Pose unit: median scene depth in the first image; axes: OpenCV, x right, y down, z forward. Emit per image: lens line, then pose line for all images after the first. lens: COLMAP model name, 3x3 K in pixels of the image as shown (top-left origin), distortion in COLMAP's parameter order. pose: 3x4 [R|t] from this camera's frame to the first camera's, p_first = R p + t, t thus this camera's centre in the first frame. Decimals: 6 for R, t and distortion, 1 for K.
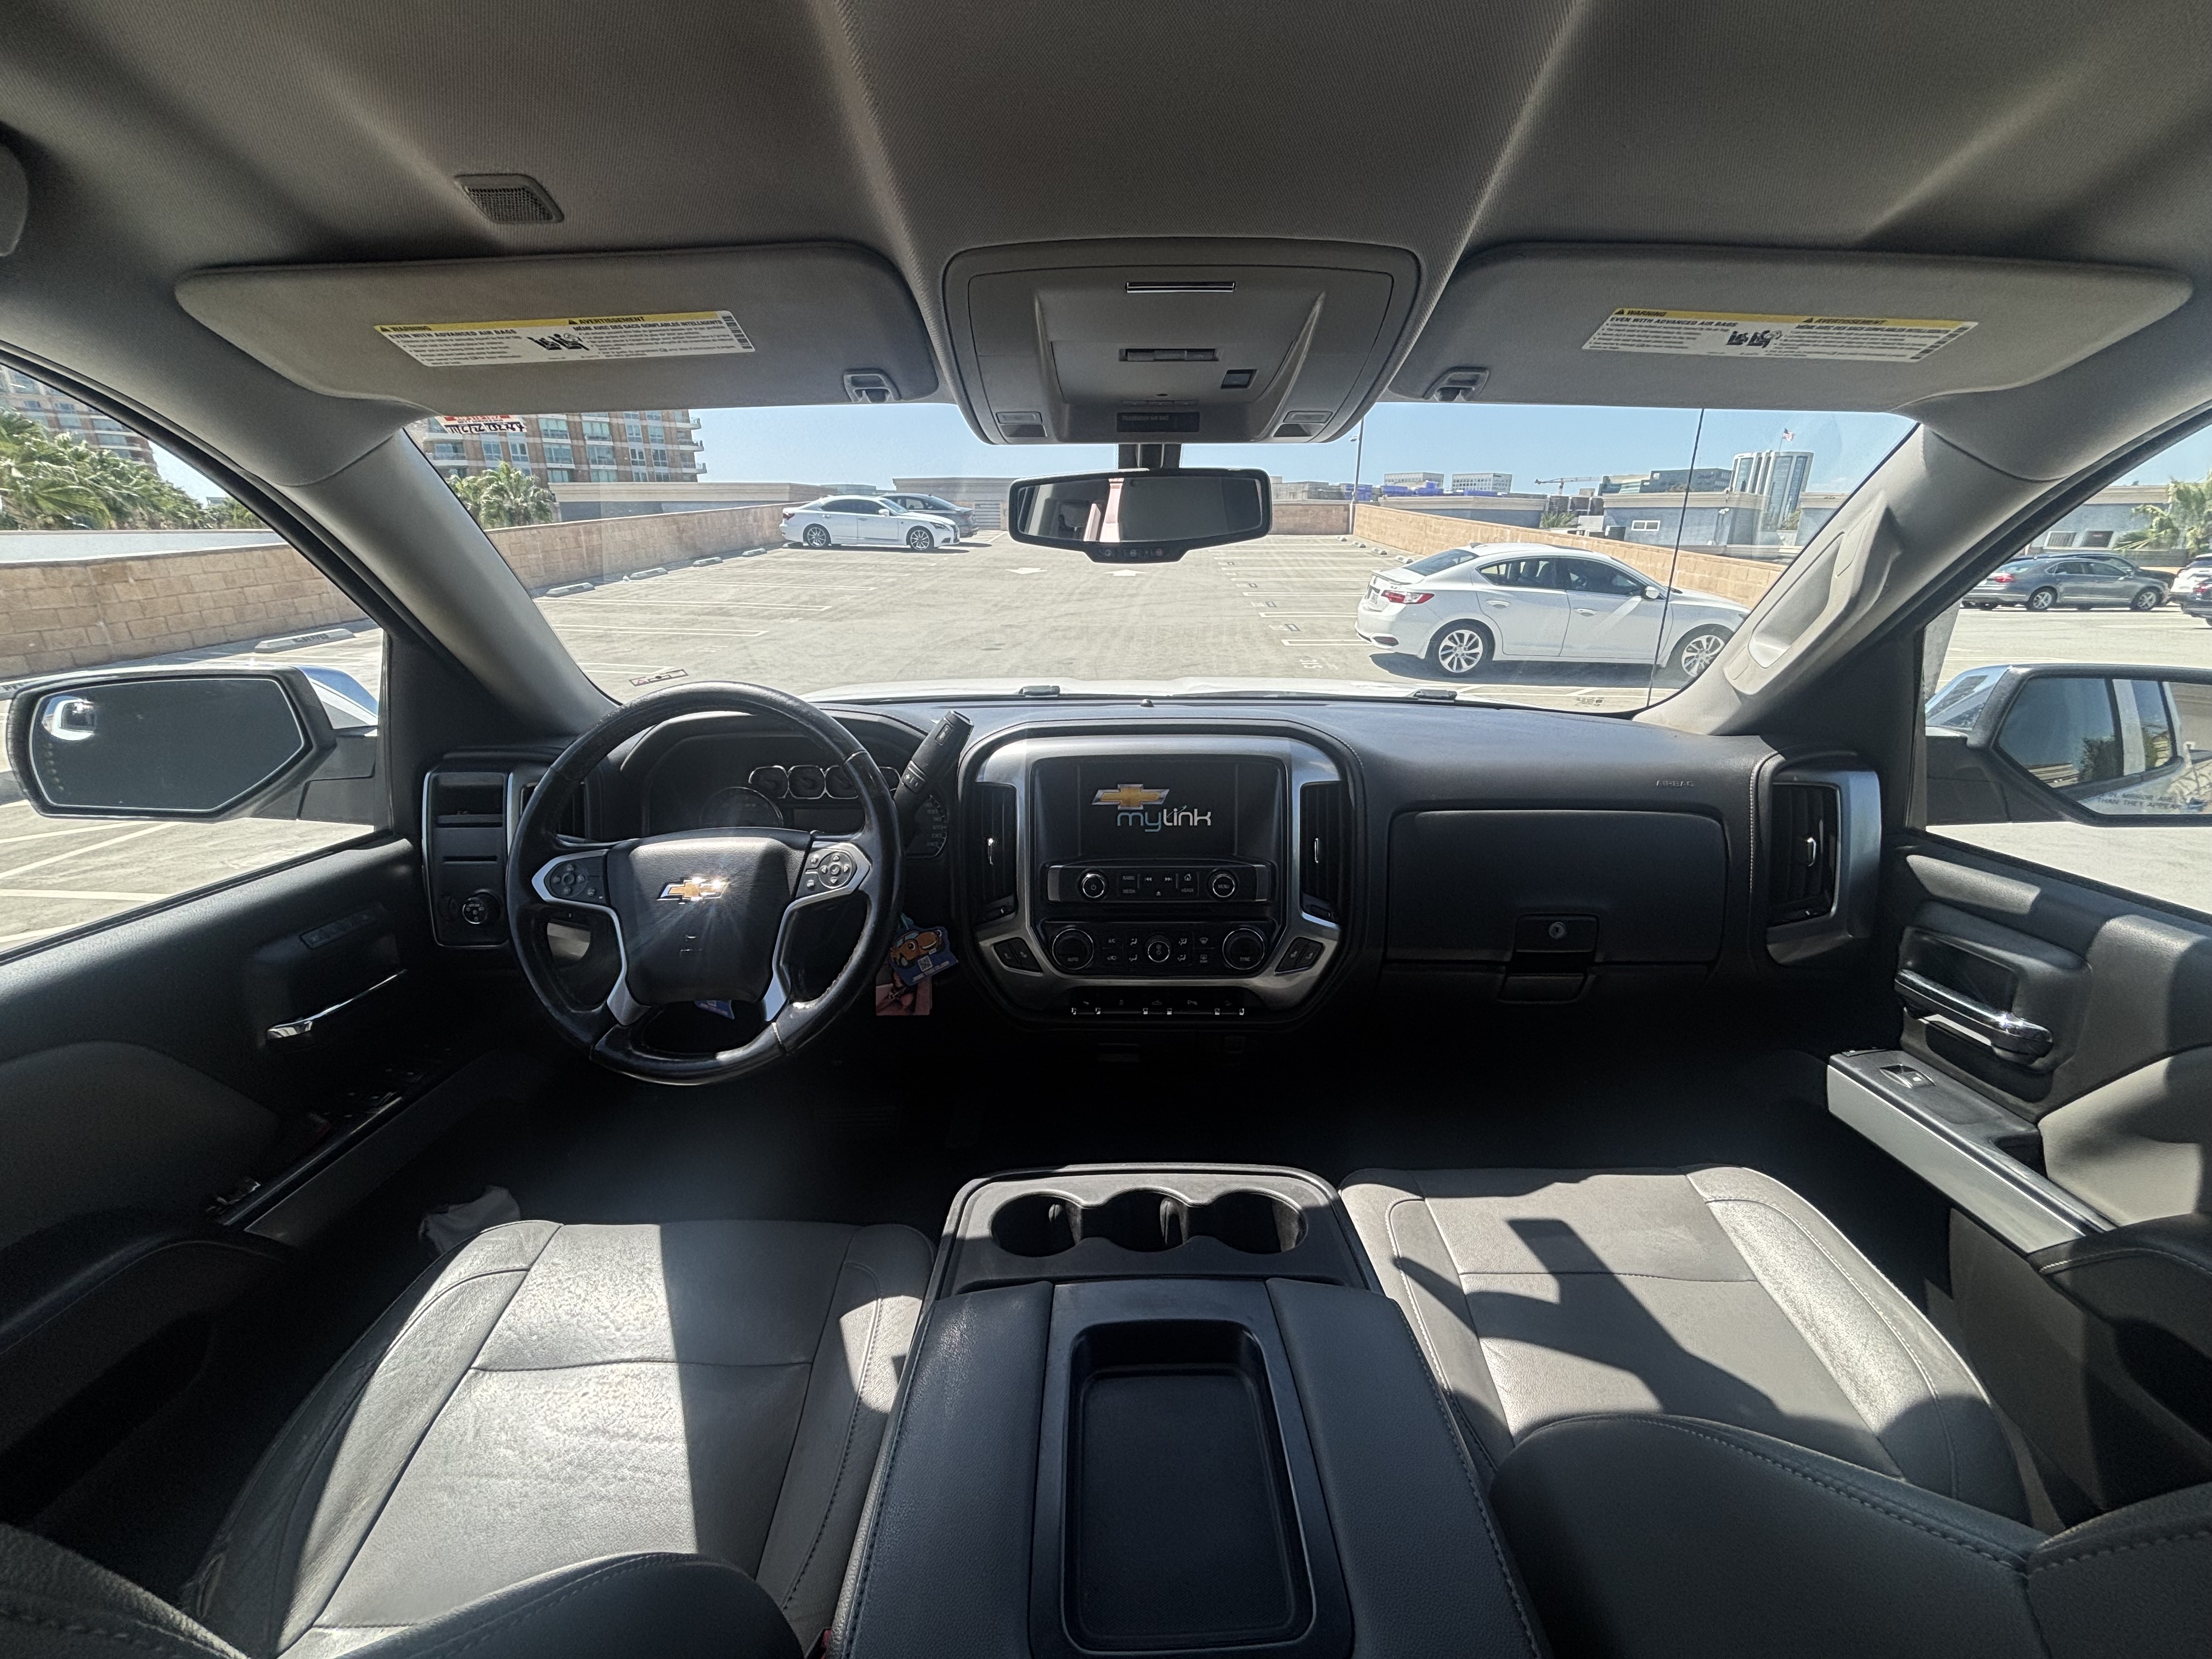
lens RADIAL K [[882.9, 0, 1105.1], [0, 882.9, 796.1], [0, 0, 1]] dist [0.013974, -0.000177]
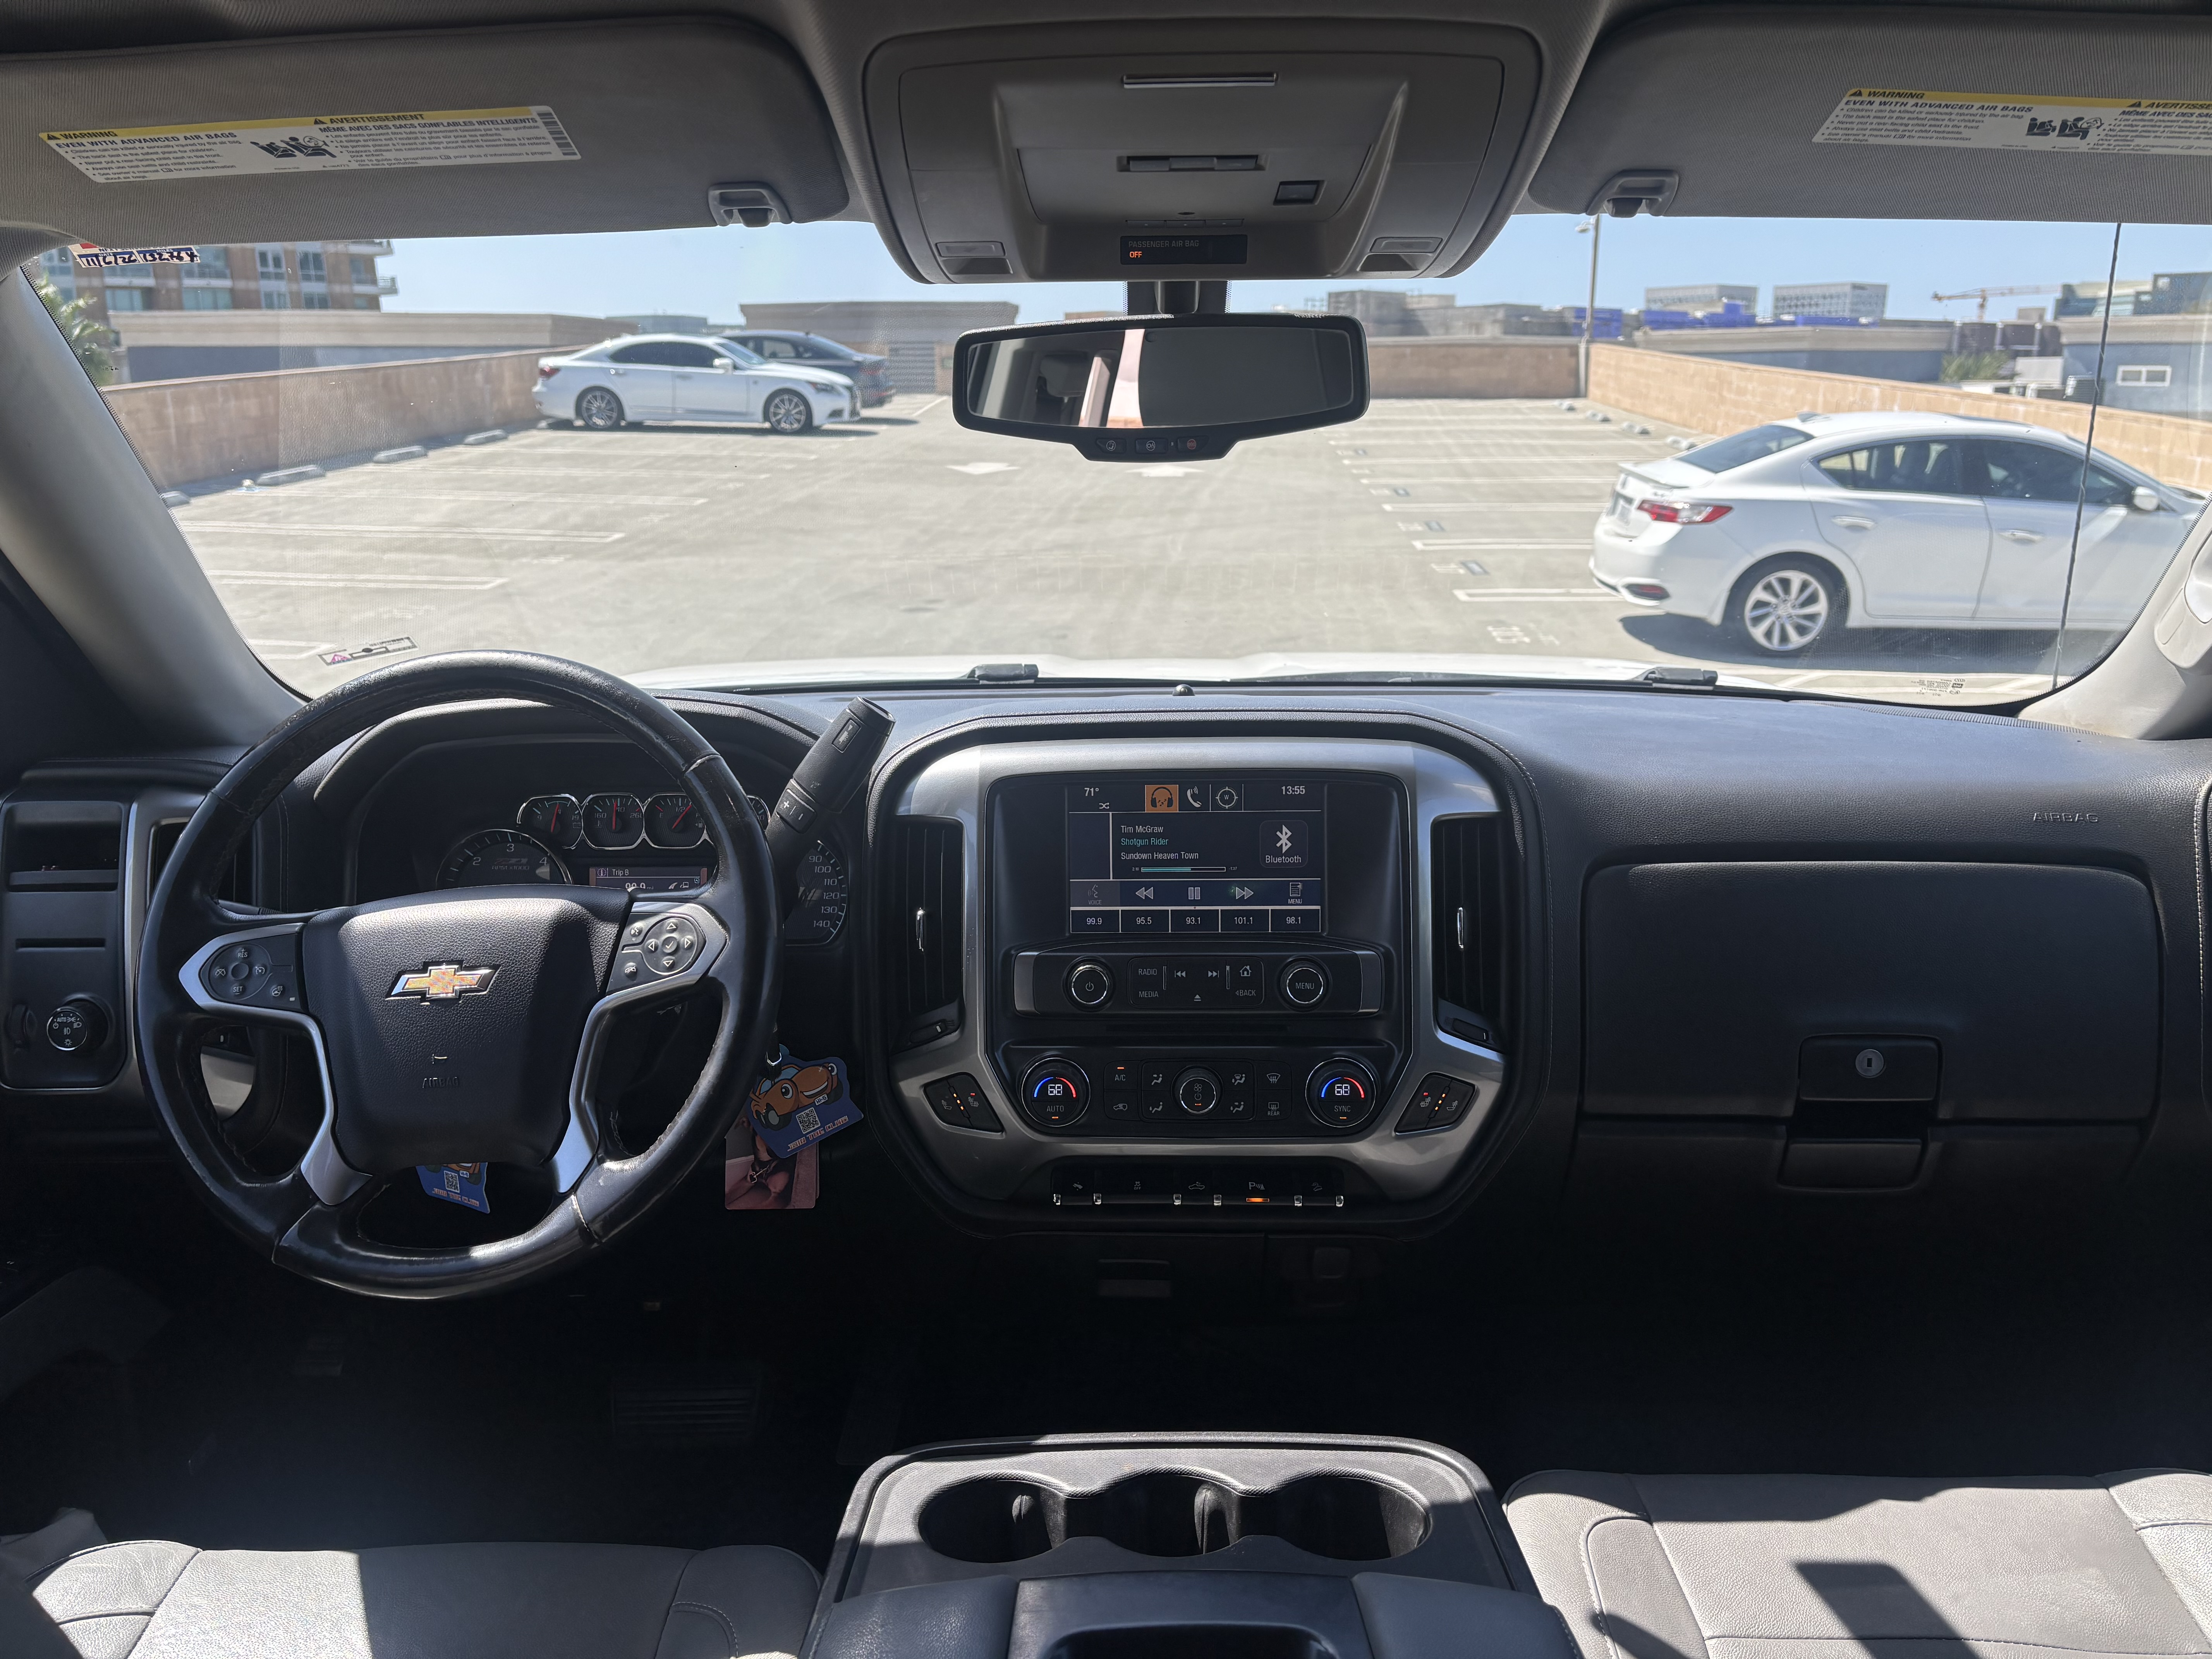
lens RADIAL K [[1731.1, 0, 1106.4], [0, 1731.1, 768.1], [0, 0, 1]] dist [0.043778, 0.011141]
pose [[0.999850, -0.002388, -0.017149, 0.018821], [0.001063, 0.997041, -0.076861, 0.043284], [0.017282, 0.076832, 0.996894, -0.188949]]
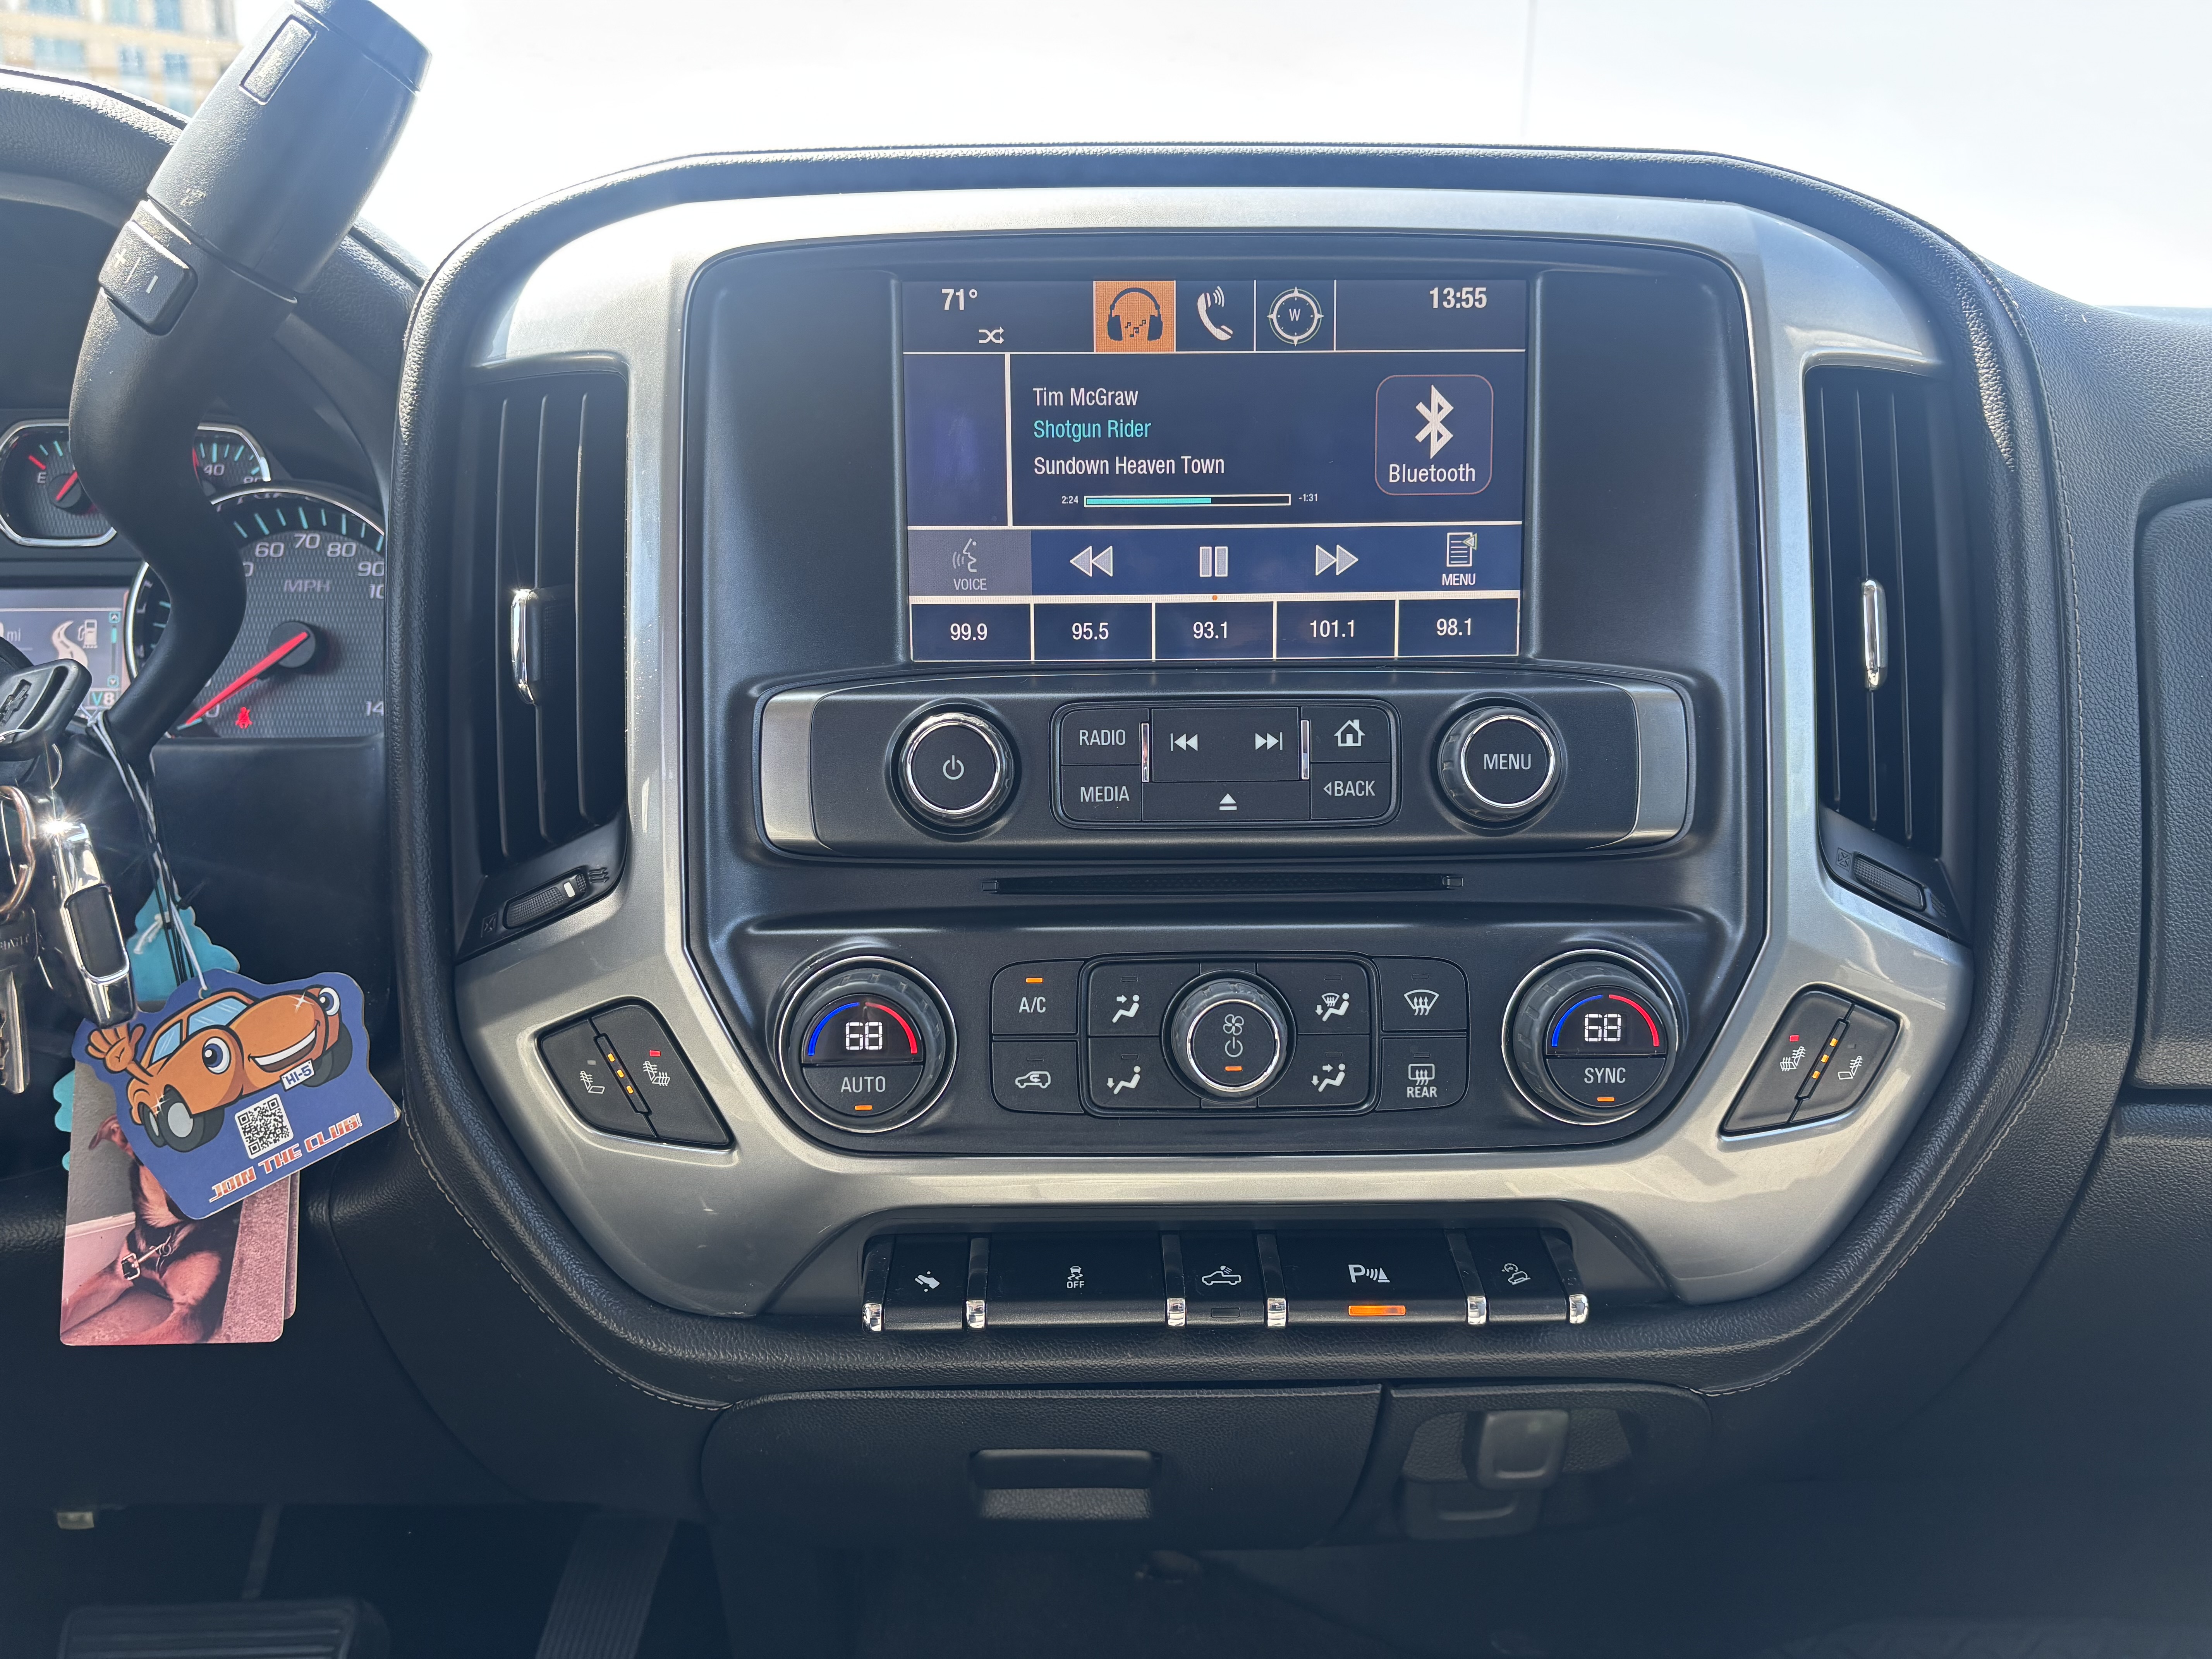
lens RADIAL K [[1674.9, 0, 1107.5], [0, 1674.9, 826.8], [0, 0, 1]] dist [-0.000059, -0.003923]
pose [[0.999545, -0.004895, 0.029769, 0.014417], [0.007223, 0.996879, -0.078620, 0.148373], [-0.029291, 0.078799, 0.996460, 0.539565]]
